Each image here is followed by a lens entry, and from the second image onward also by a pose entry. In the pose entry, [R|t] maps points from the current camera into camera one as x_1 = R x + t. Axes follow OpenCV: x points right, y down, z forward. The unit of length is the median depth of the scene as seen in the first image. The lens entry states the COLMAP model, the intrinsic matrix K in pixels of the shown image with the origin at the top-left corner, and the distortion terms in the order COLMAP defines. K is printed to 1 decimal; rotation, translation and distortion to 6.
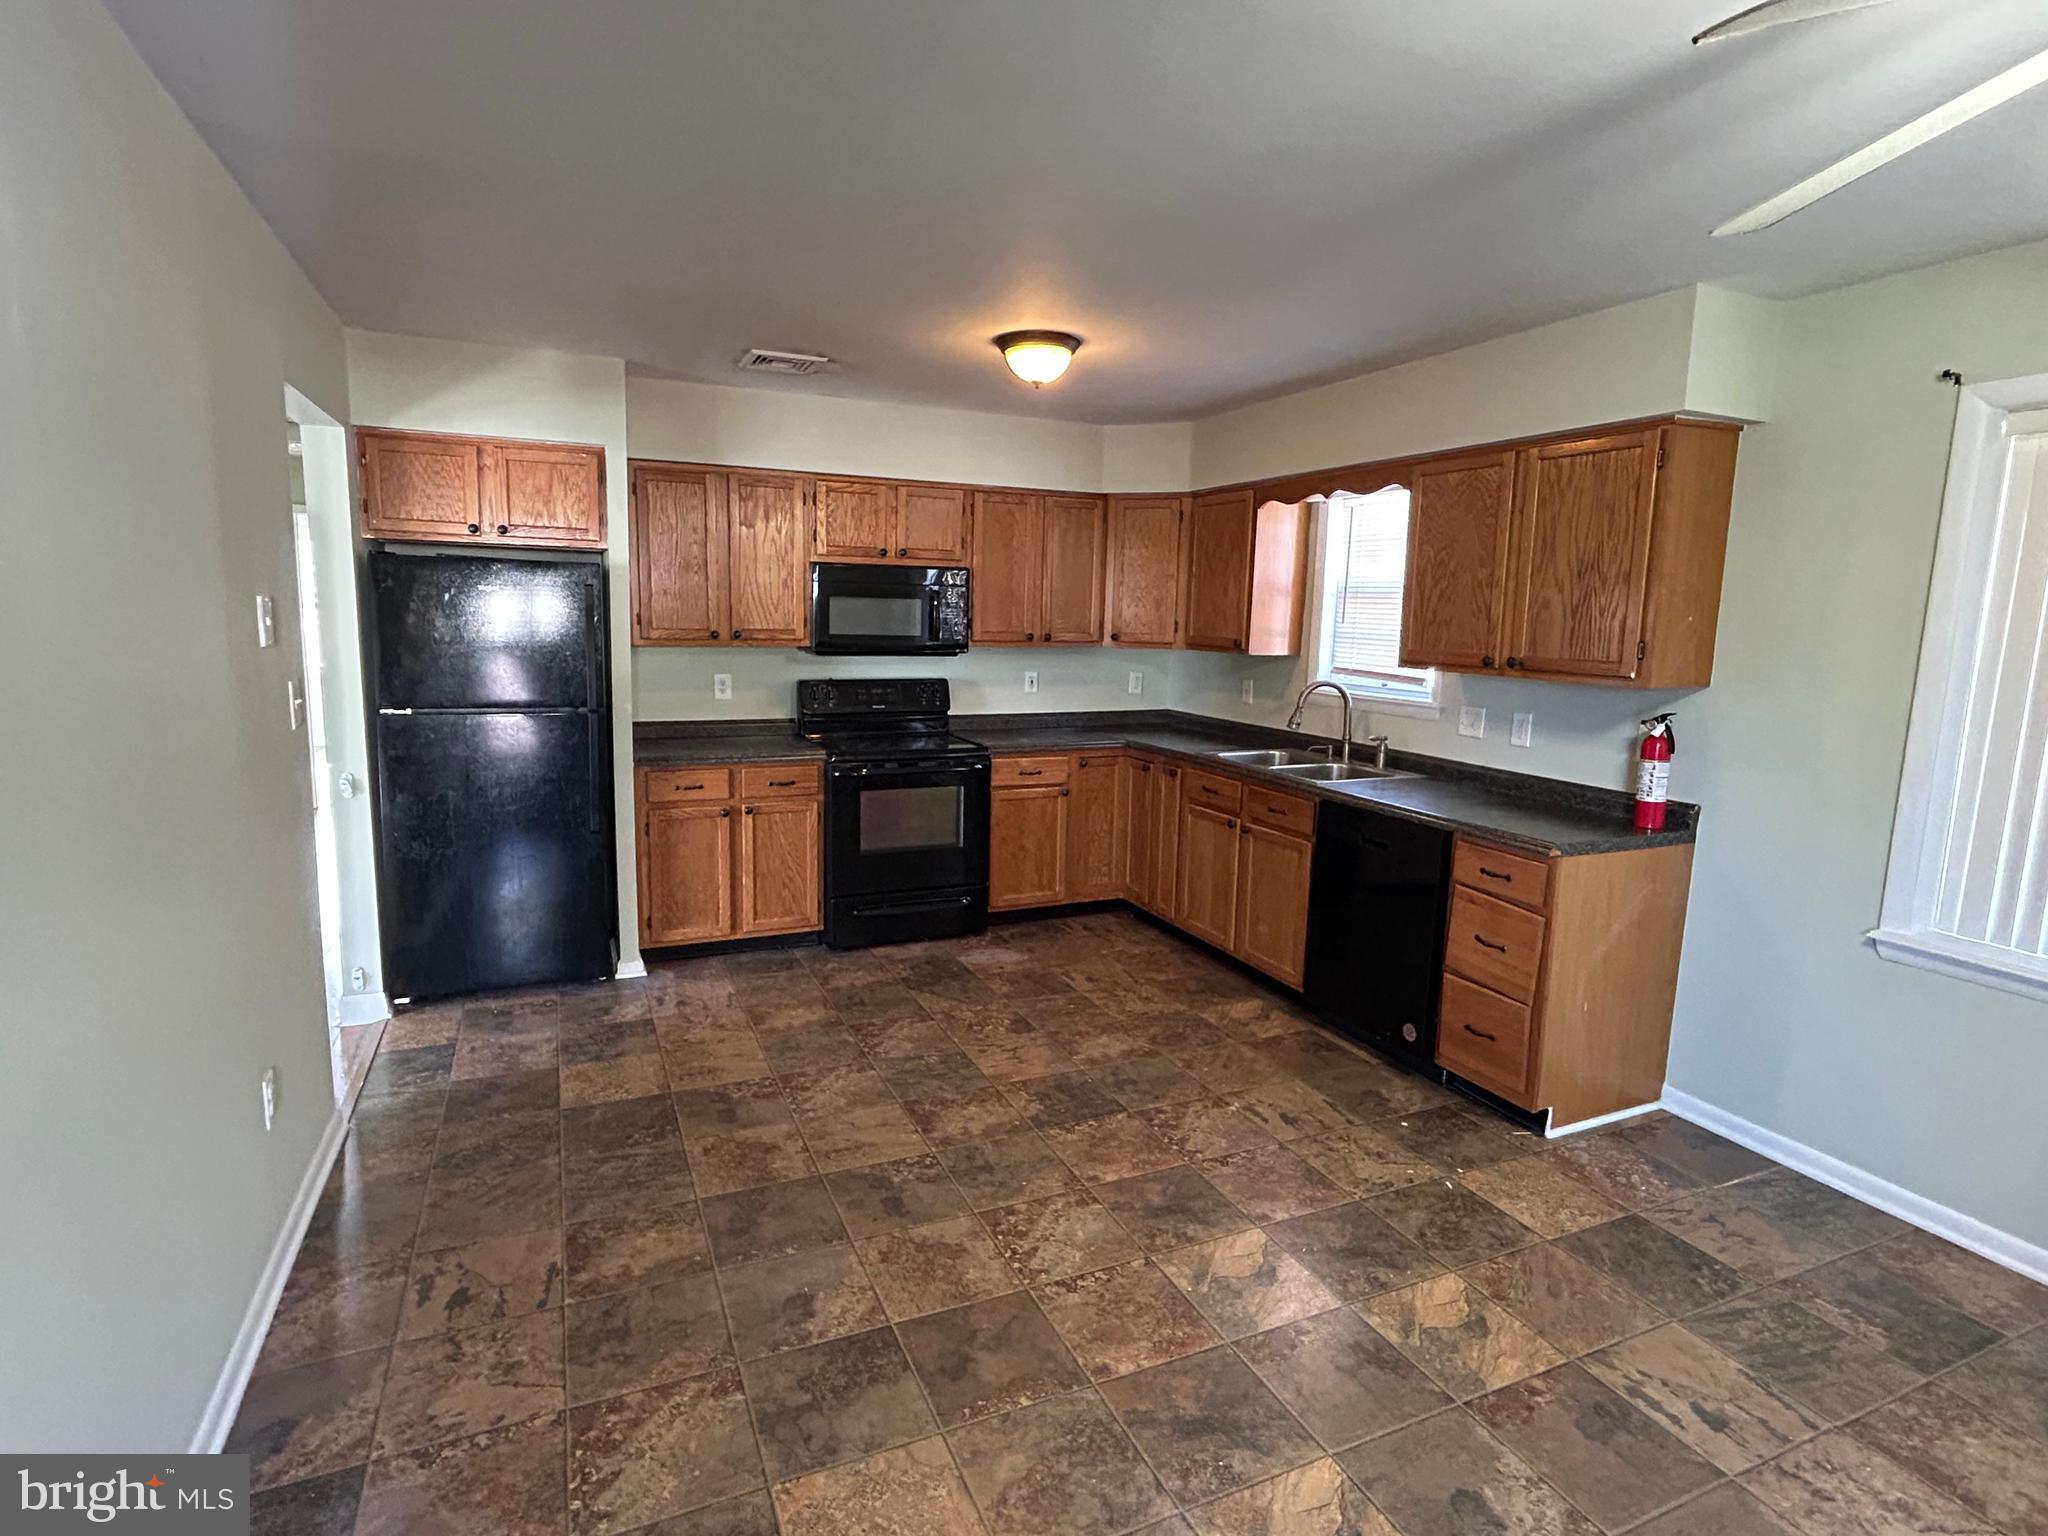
lens RADIAL K [[1038.8, 0, 1029.4], [0, 1038.8, 764.5], [0, 0, 1]] dist [-0.010536, 0.008227]
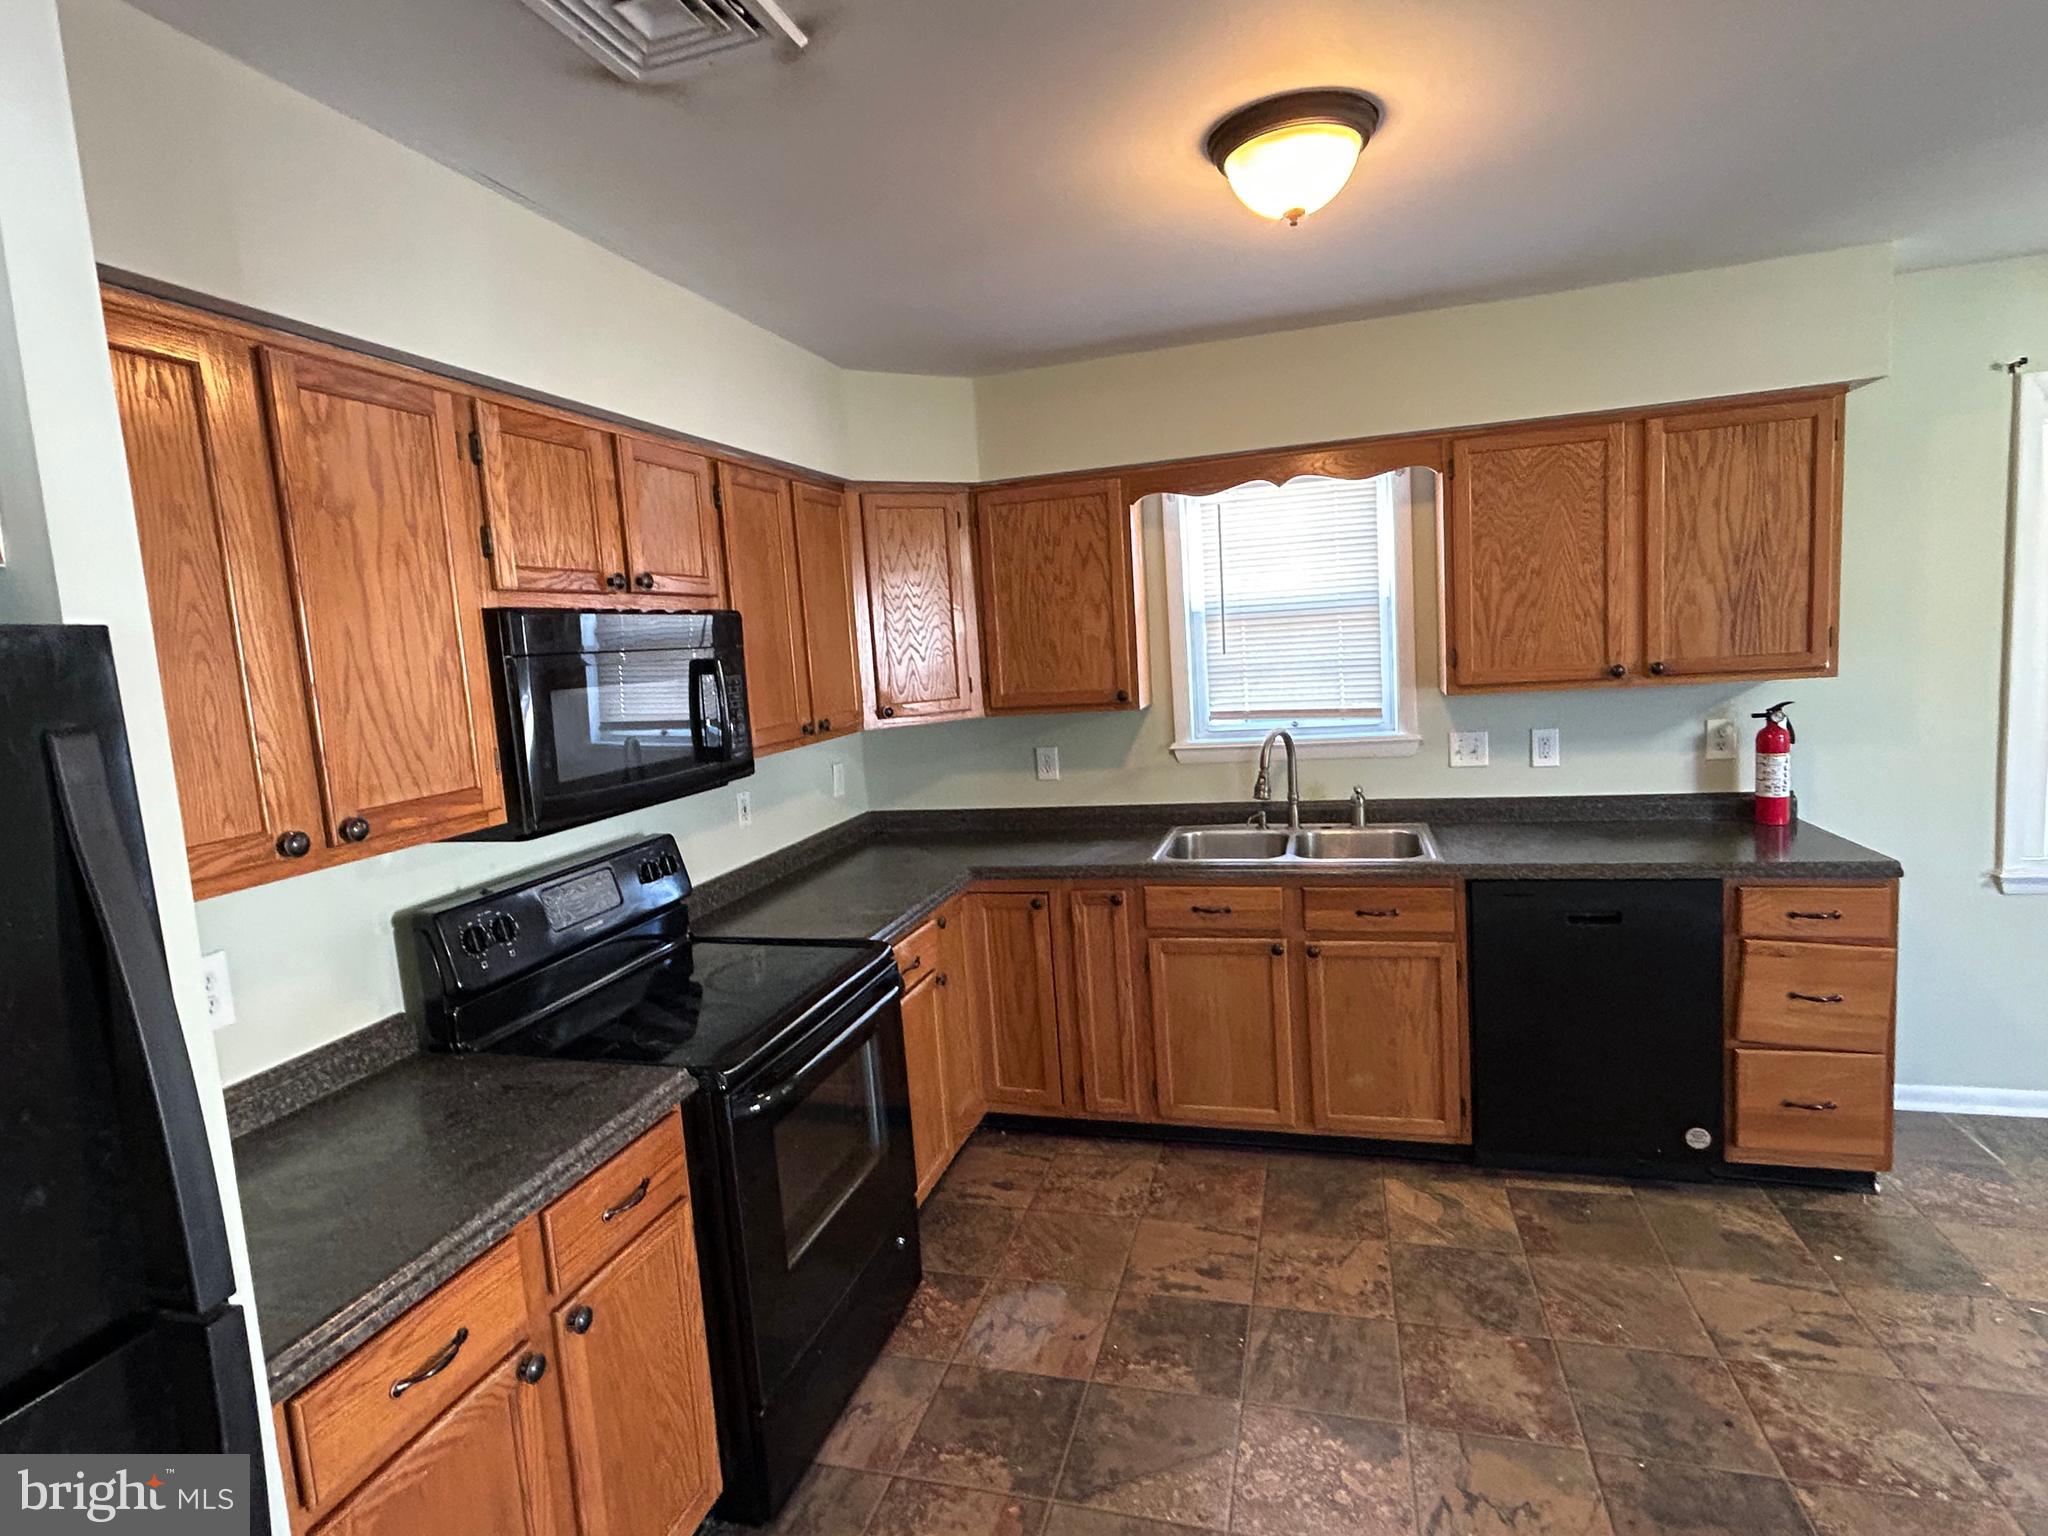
lens RADIAL K [[1038.8, 0, 1017.8], [0, 1038.8, 759.2], [0, 0, 1]] dist [-0.010536, 0.008227]
pose [[0.648285, -0.156142, 0.745215, -0.456475], [0.195766, 0.980025, 0.035038, -0.138261], [-0.735800, 0.123173, 0.665903, 0.723906]]
